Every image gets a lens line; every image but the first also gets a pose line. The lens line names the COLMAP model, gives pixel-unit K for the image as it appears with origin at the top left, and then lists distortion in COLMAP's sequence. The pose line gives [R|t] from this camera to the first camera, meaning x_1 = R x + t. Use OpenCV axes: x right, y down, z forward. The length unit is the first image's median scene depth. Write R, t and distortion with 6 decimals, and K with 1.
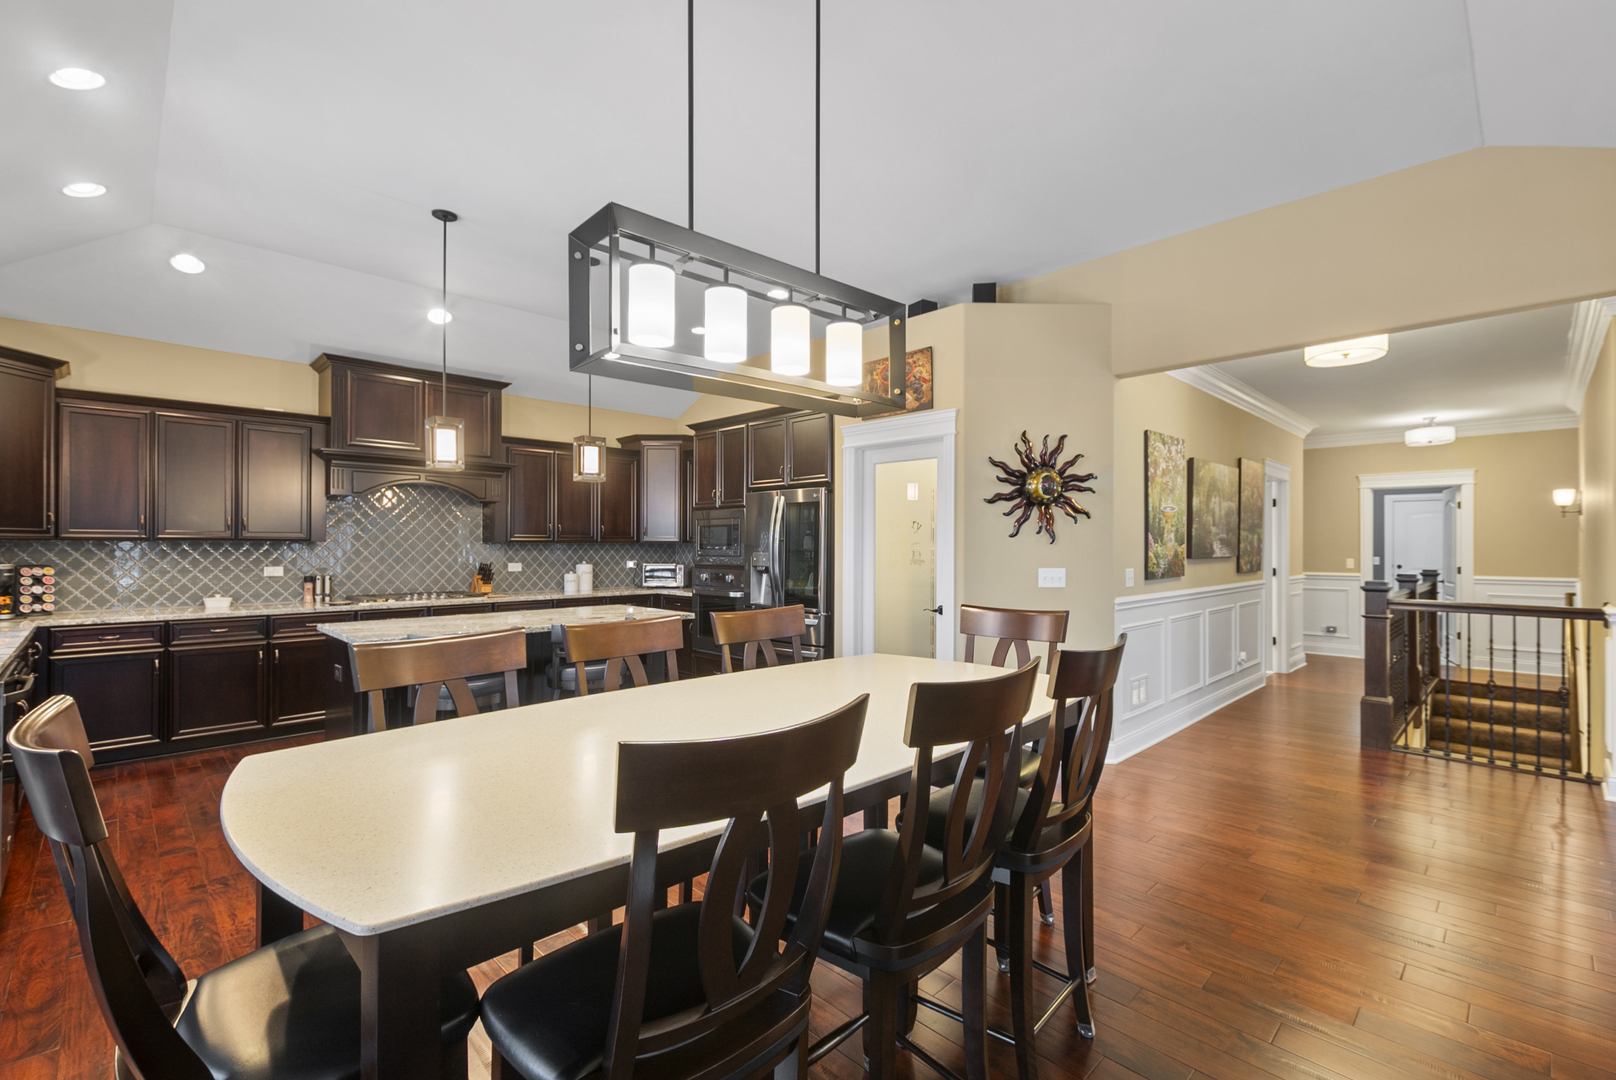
lens RADIAL K [[729.9, 0, 810.6], [0, 729.9, 545.2], [0, 0, 1]] dist [0.014890, 0.000137]
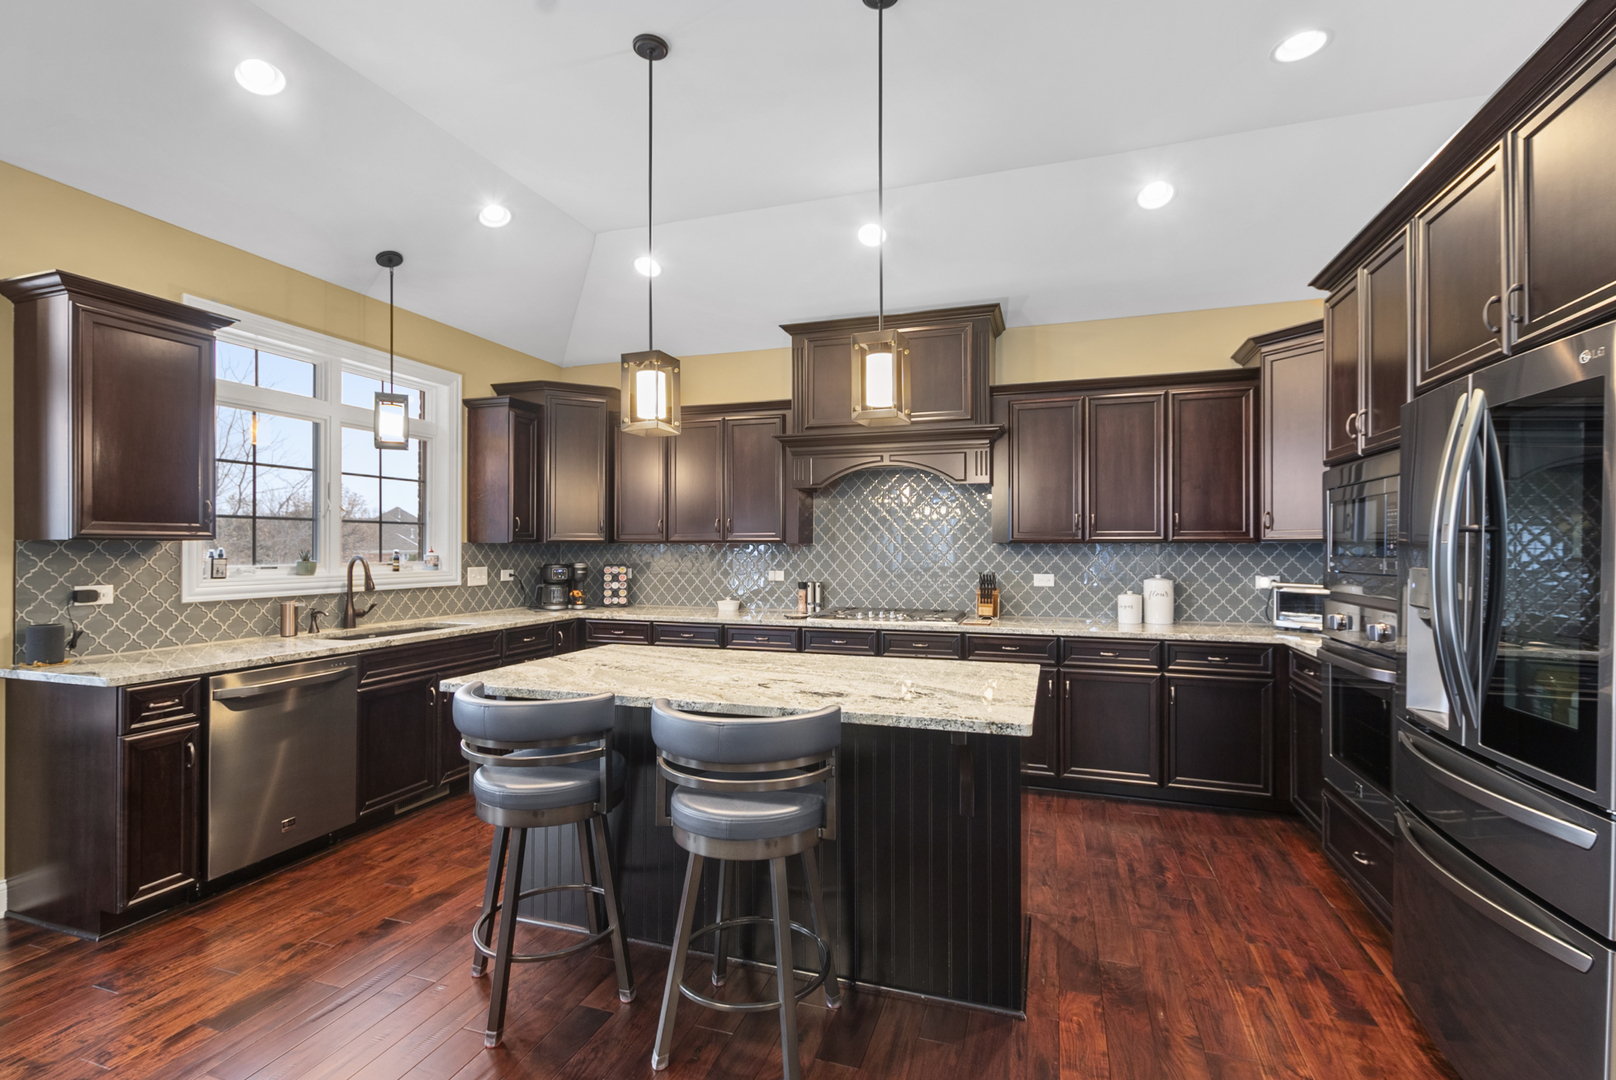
lens RADIAL K [[729.9, 0, 816.4], [0, 729.9, 545.5], [0, 0, 1]] dist [0.014890, 0.000137]
pose [[0.452095, -0.004741, -0.891957, 0.116504], [0.000630, 0.999987, -0.004996, 0.001817], [0.891969, 0.001697, 0.452092, 0.610250]]
